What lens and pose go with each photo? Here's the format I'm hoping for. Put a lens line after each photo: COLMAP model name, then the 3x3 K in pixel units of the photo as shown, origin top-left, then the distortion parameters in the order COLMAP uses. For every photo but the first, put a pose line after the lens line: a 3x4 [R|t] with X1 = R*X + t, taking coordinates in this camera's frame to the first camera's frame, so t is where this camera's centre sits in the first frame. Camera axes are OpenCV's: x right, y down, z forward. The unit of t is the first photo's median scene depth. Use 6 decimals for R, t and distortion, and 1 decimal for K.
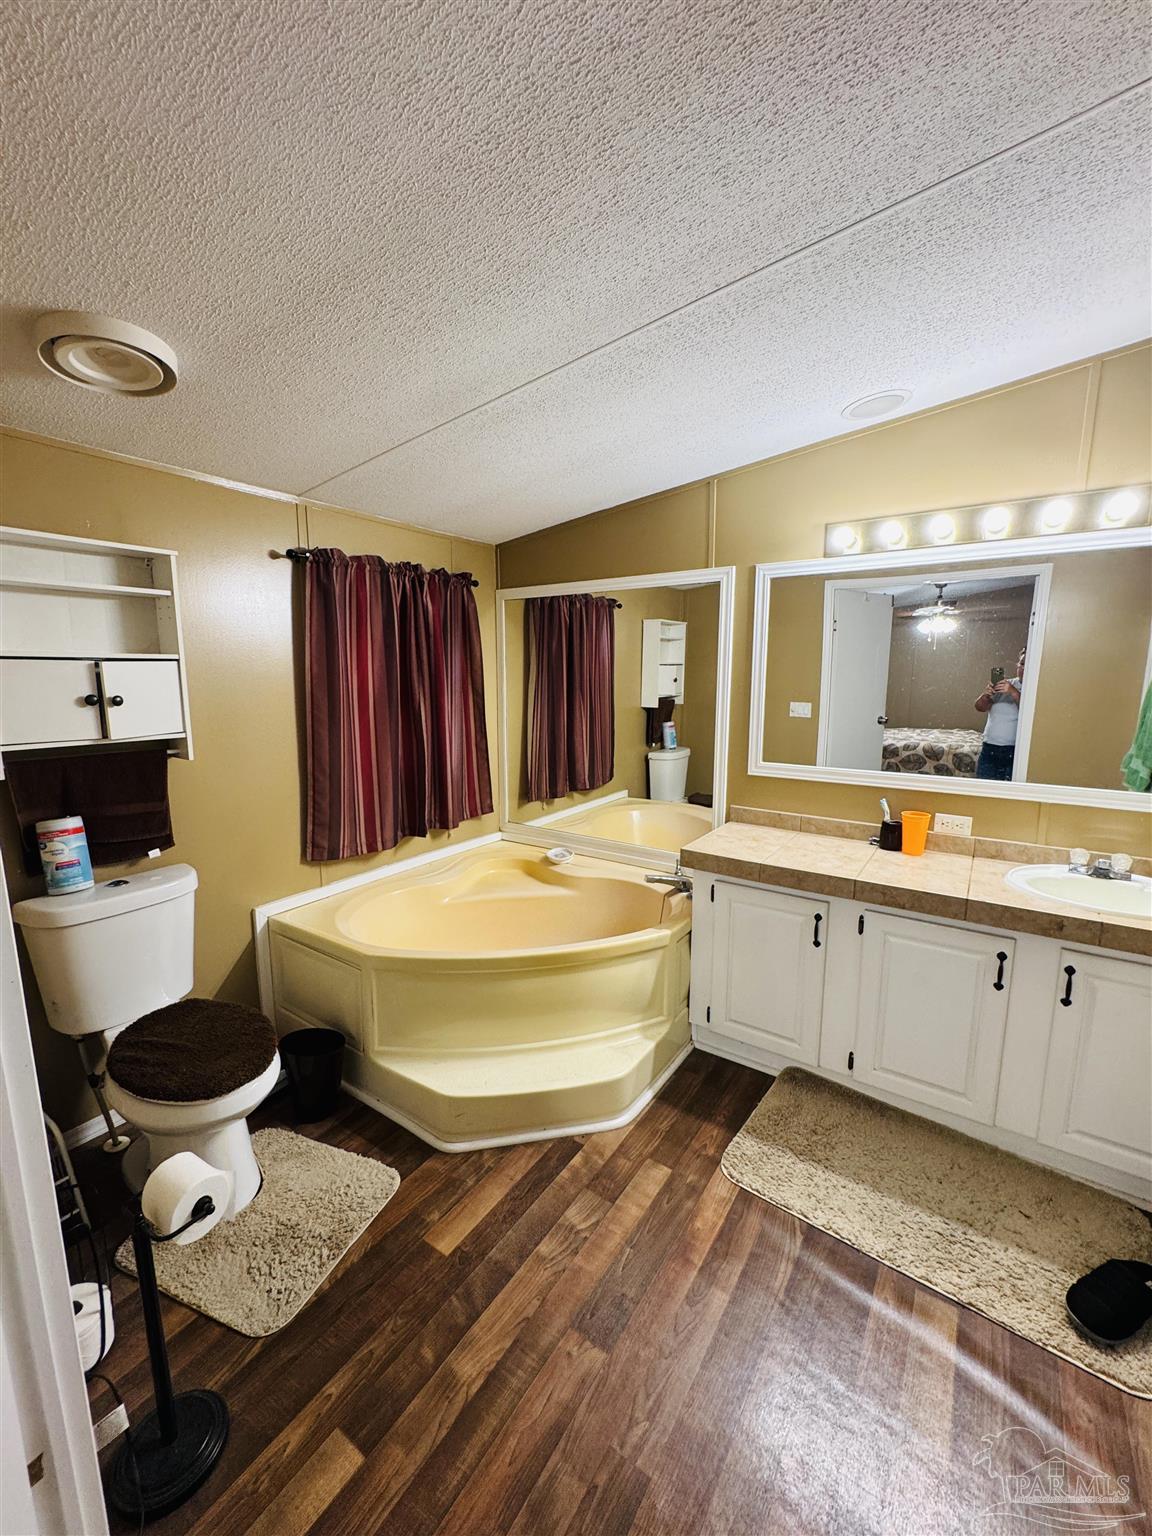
lens RADIAL K [[622.5, 0, 578.6], [0, 622.5, 772.4], [0, 0, 1]] dist [-0.000981, 0.001195]
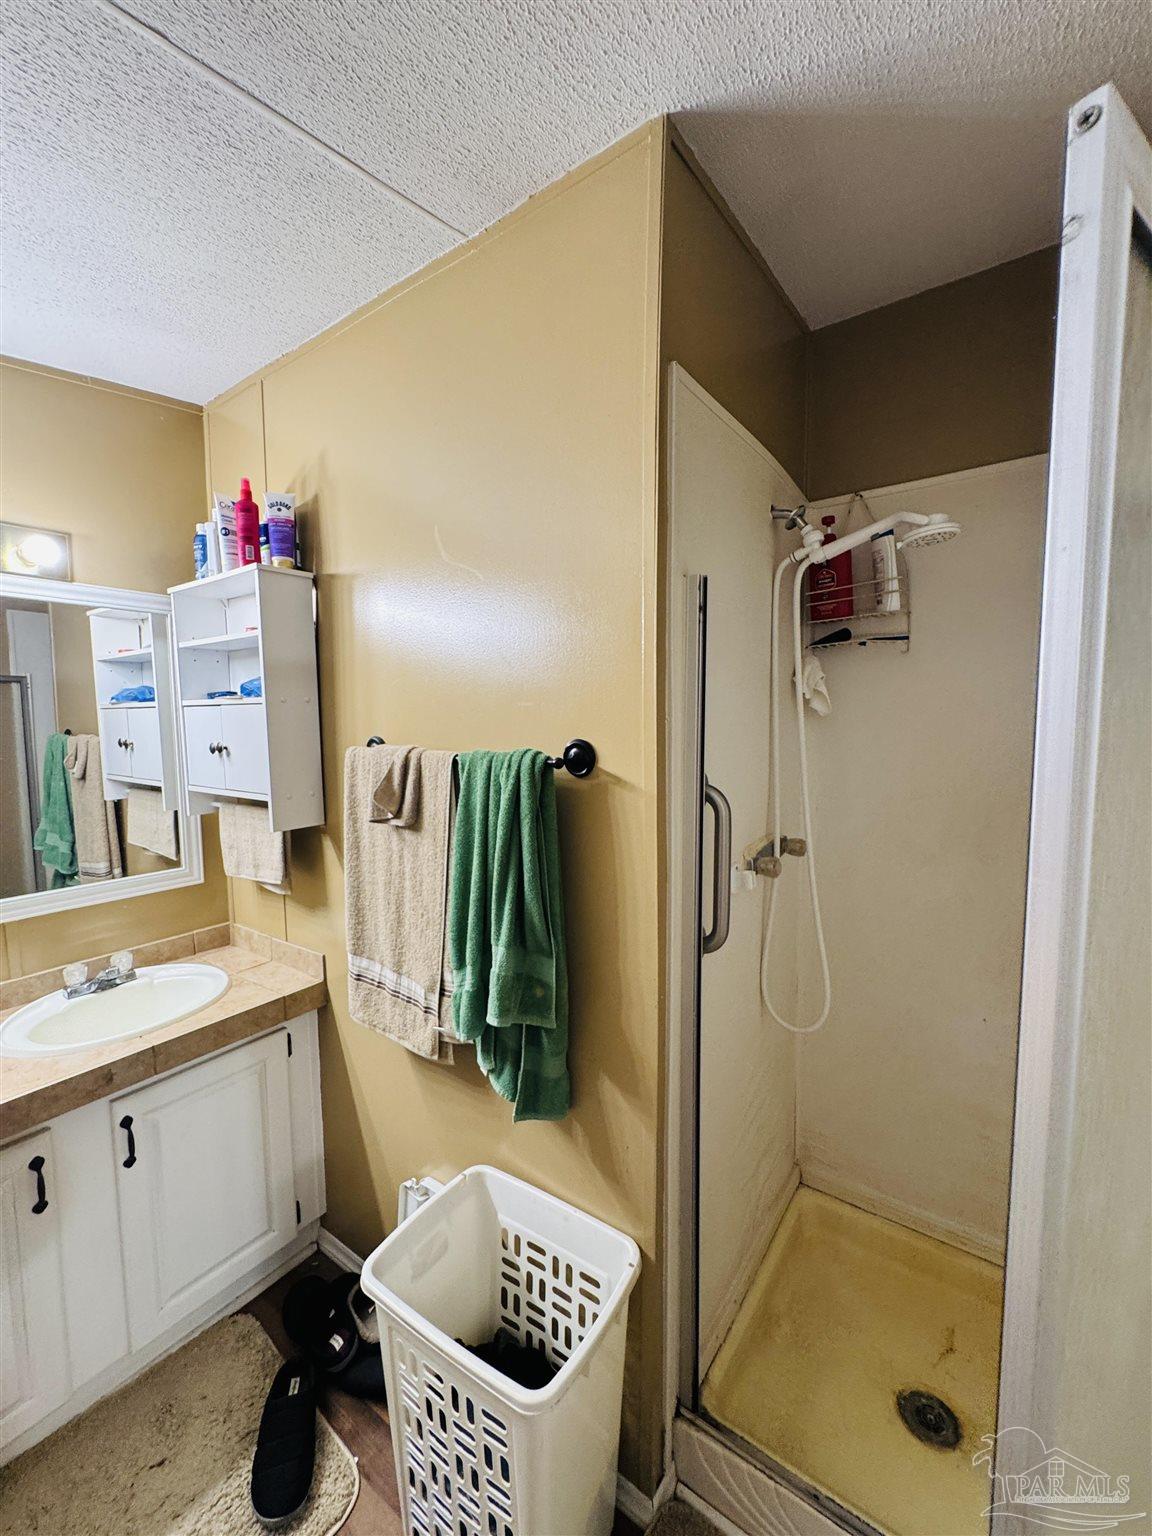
lens RADIAL K [[622.5, 0, 580.9], [0, 622.5, 766.8], [0, 0, 1]] dist [-0.000981, 0.001195]
pose [[0.027835, -0.085597, 0.995941, 0.035557], [0.168538, 0.982465, 0.079729, -0.074516], [-0.985302, 0.165635, 0.041773, 0.241336]]
